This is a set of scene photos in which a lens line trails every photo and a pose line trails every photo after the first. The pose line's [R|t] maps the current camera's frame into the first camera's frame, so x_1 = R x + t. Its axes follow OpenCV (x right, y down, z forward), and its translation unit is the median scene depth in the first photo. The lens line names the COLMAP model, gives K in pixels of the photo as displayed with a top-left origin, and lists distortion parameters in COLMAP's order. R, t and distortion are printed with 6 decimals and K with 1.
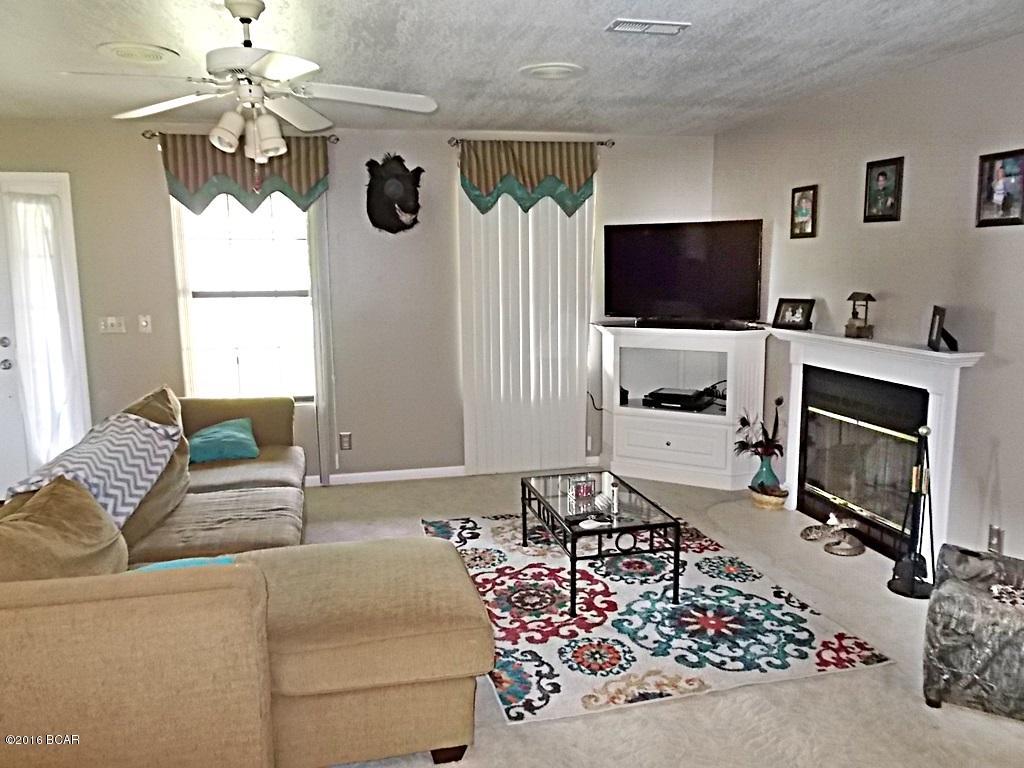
lens RADIAL K [[777.2, 0, 512.0], [0, 777.2, 384.0], [0, 0, 1]] dist [0.081068, -0.070437]
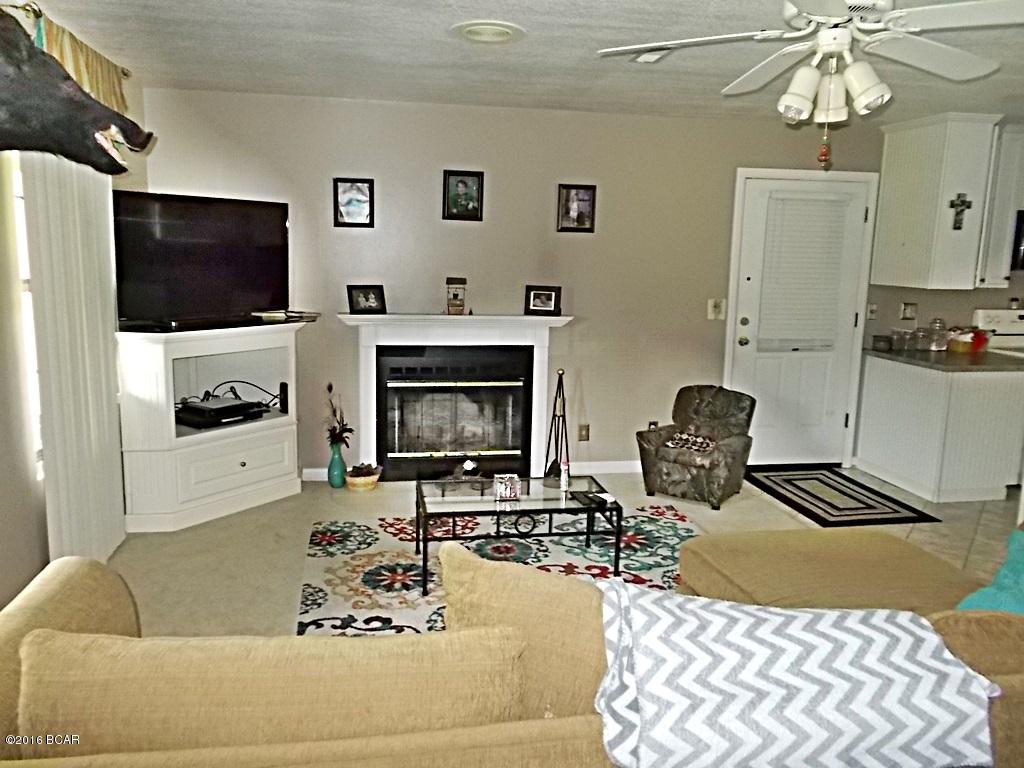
lens RADIAL K [[778.0, 0, 512.0], [0, 778.0, 384.0], [0, 0, 1]] dist [0.002343, -0.007319]
pose [[0.075275, -0.159037, 0.984399, -0.663019], [0.133158, 0.979961, 0.148138, -0.105657], [-0.988232, 0.119929, 0.094944, 0.714278]]
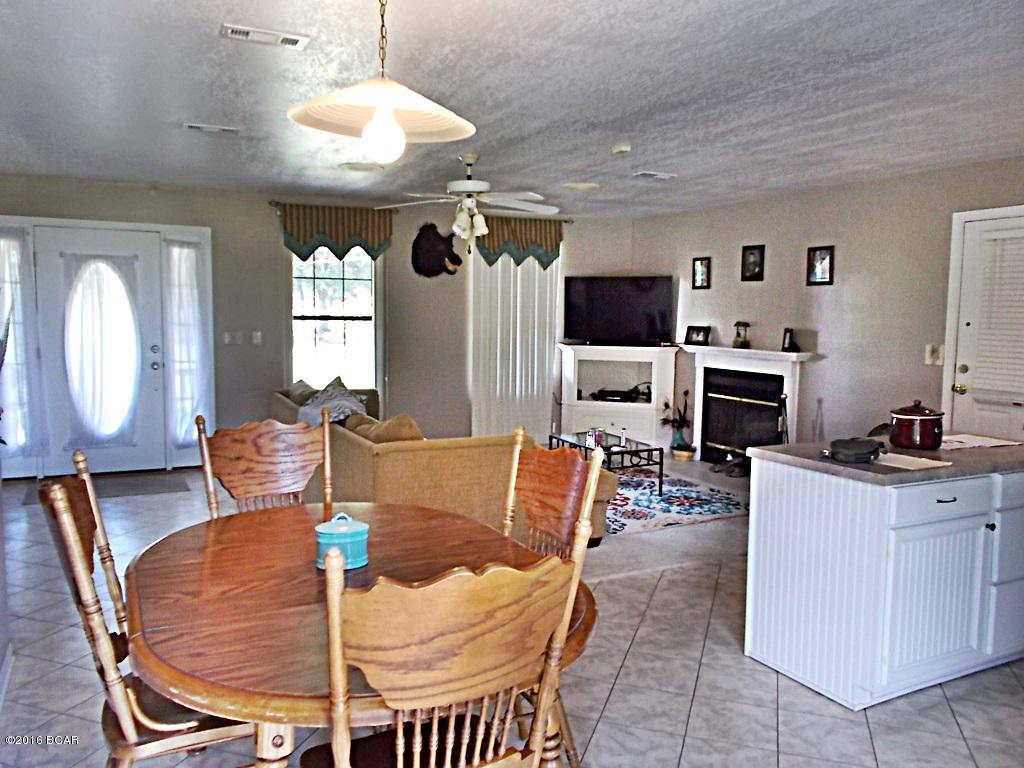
lens RADIAL K [[777.2, 0, 512.0], [0, 777.2, 384.0], [0, 0, 1]] dist [0.081068, -0.070437]
pose [[0.972556, -0.000166, 0.232670, -0.375257], [0.013753, 0.998292, -0.056775, 0.093034], [-0.232263, 0.058417, 0.970897, -0.447100]]
